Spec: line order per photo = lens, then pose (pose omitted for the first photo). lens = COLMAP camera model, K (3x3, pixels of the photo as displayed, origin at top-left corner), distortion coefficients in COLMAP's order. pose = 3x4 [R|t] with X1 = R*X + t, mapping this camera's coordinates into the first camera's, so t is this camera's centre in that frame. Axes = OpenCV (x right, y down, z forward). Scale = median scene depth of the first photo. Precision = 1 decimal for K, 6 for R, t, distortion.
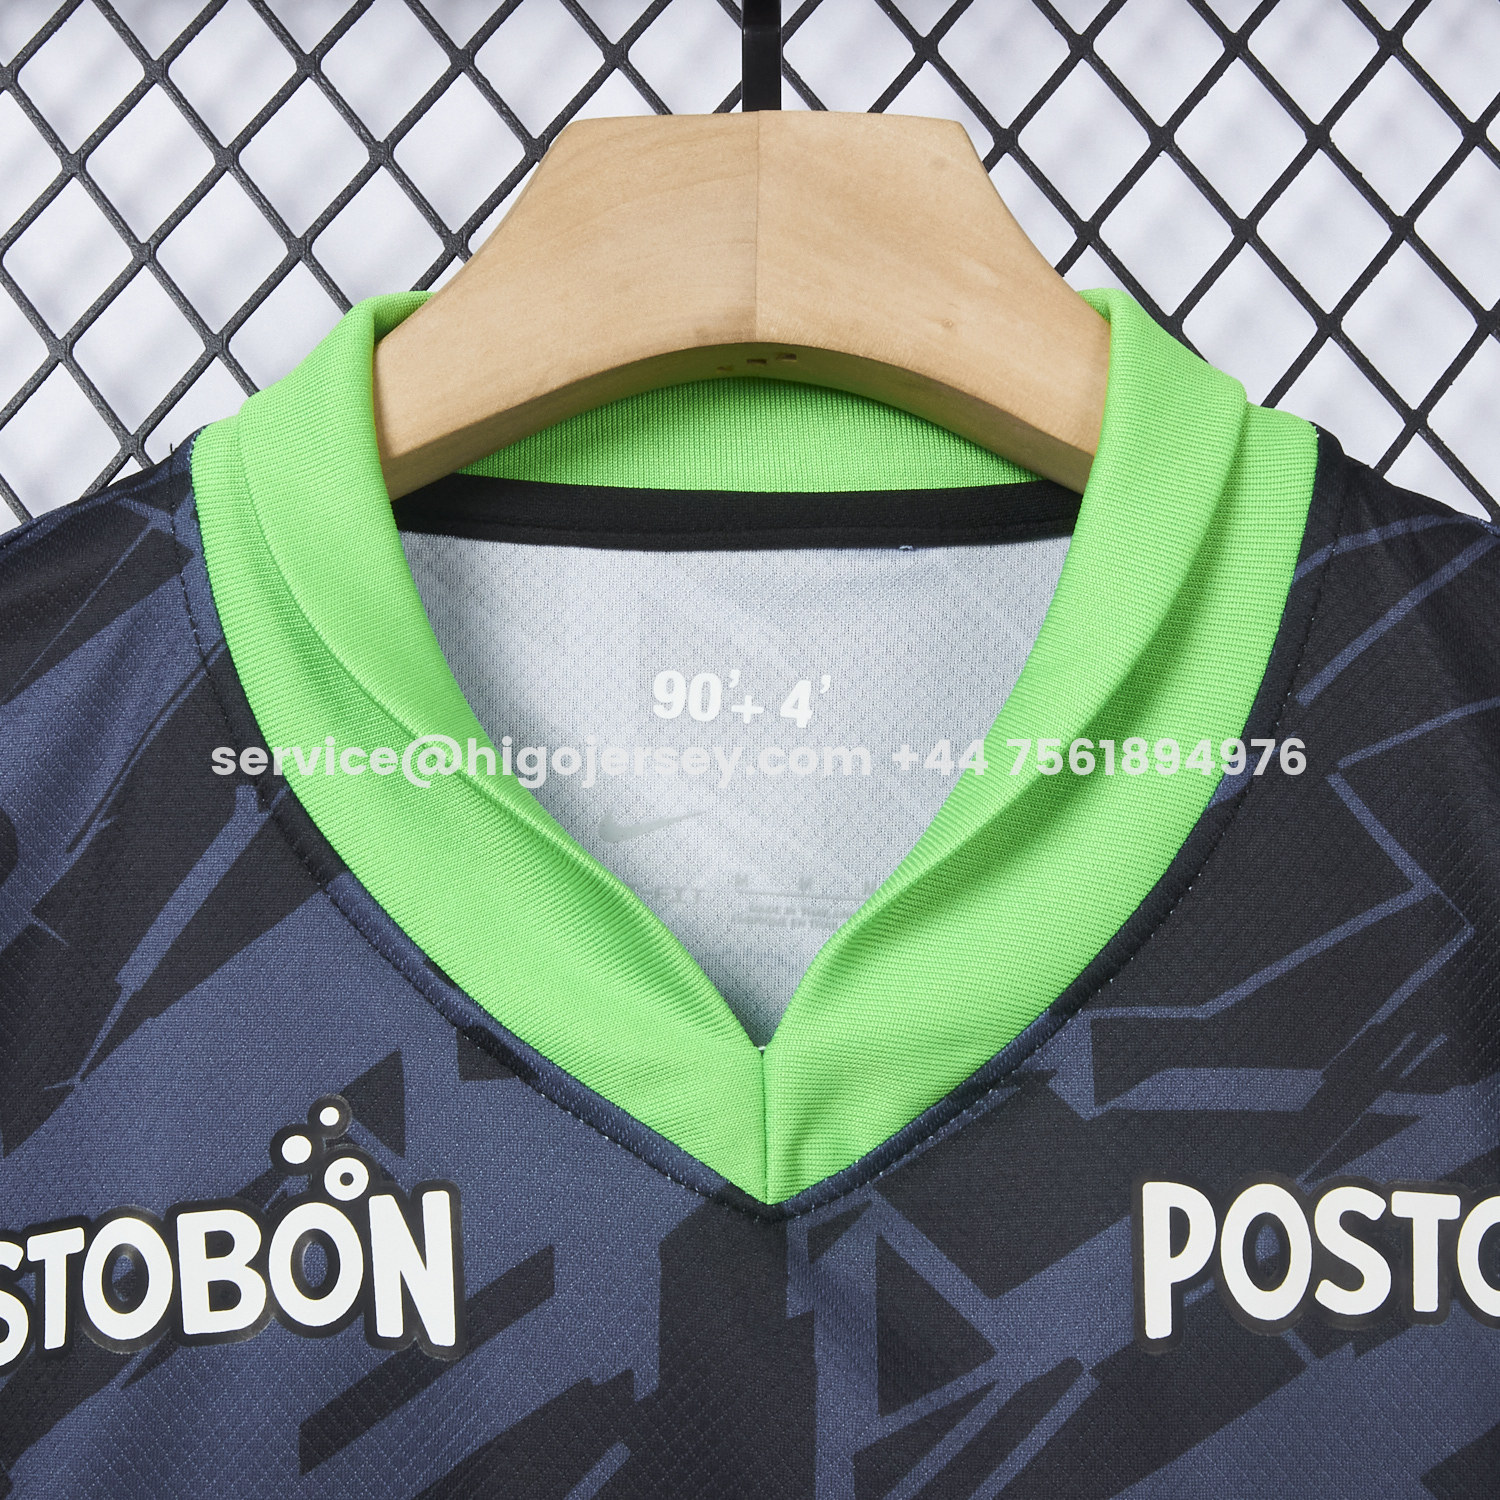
lens RADIAL K [[3177.9, 0, 750.0], [0, 3177.9, 750.0], [0, 0, 1]] dist [-0.036295, -0.338182]
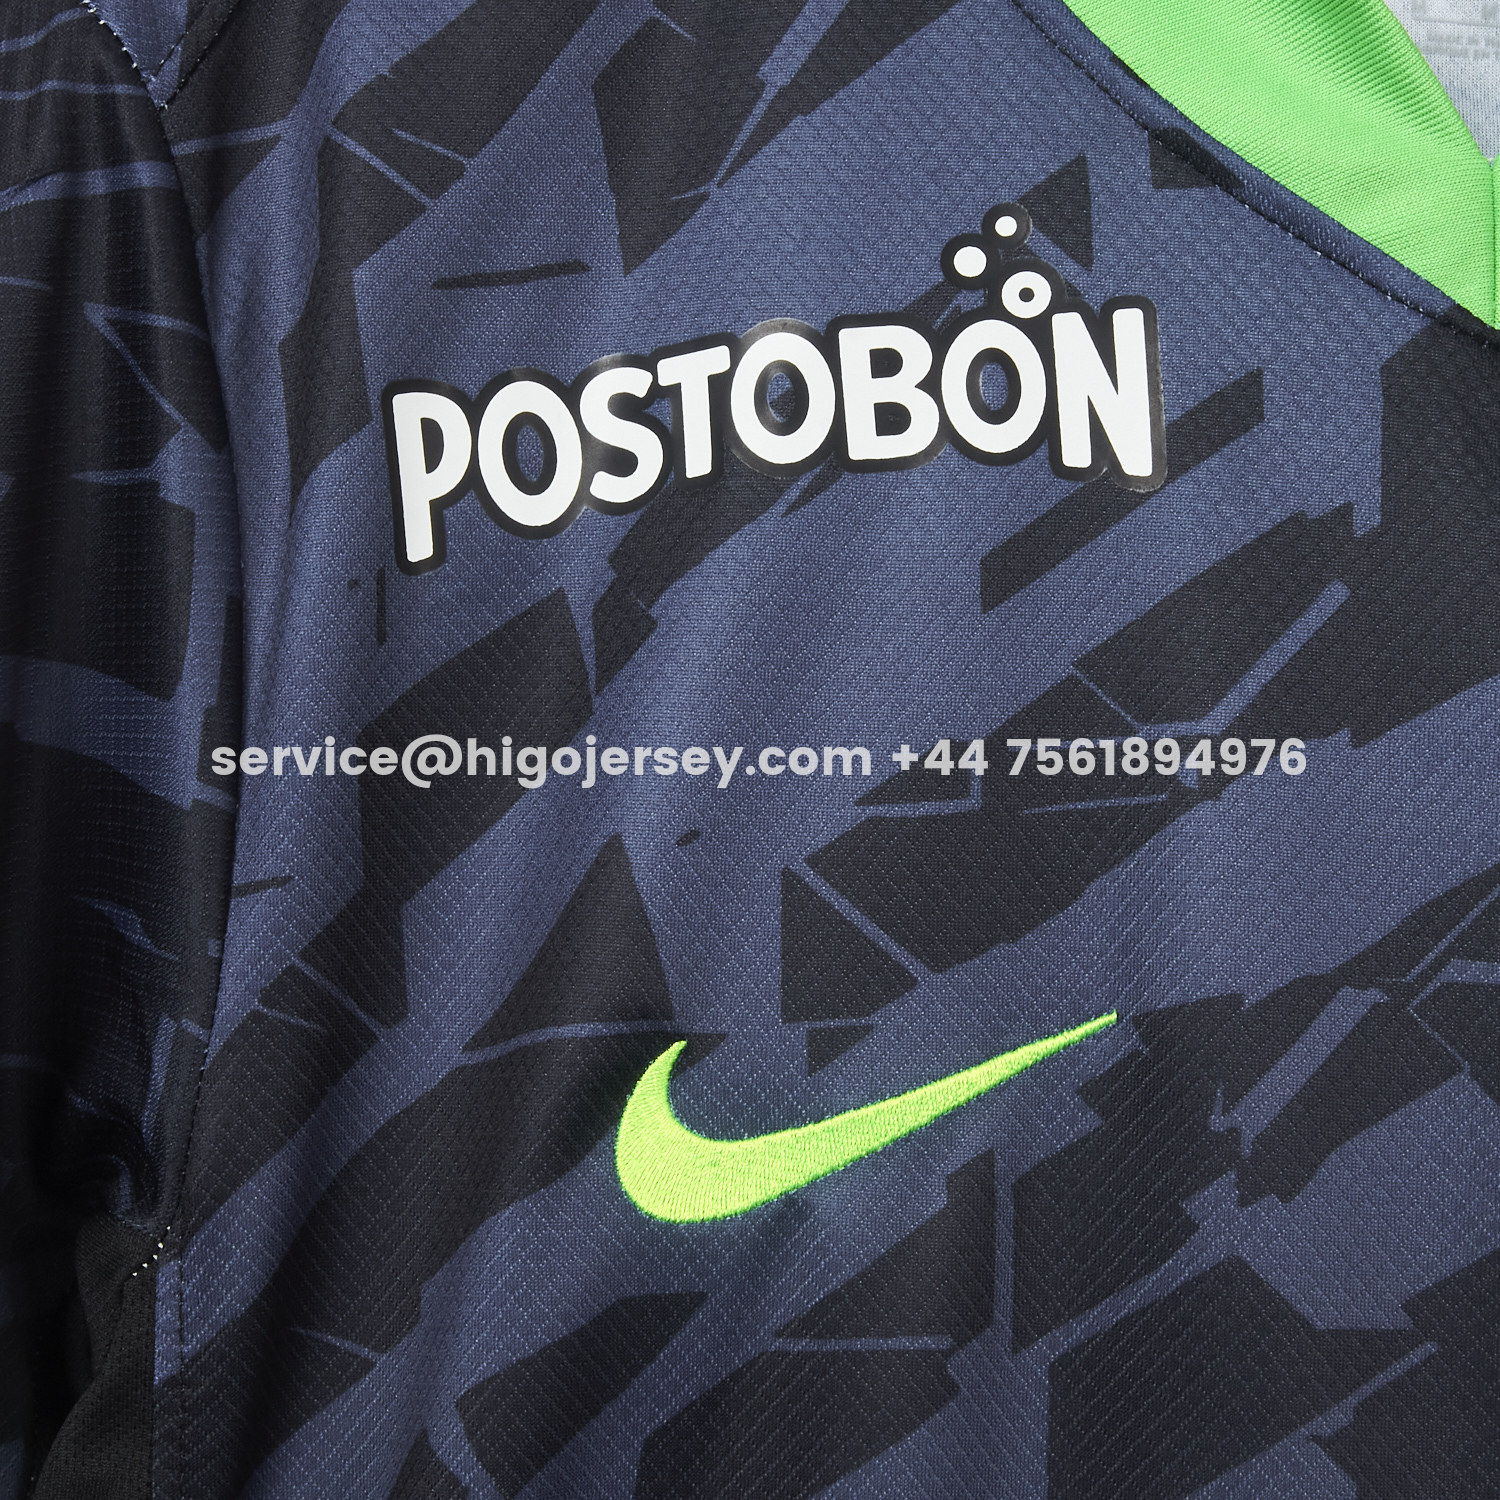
lens RADIAL K [[3177.9, 0, 750.0], [0, 3177.9, 750.0], [0, 0, 1]] dist [-0.036295, -0.338182]
pose [[0.999658, 0.019454, 0.017462, -0.219862], [-0.021542, 0.991454, 0.128663, 0.149915], [-0.014810, -0.128995, 0.991535, 0.093230]]
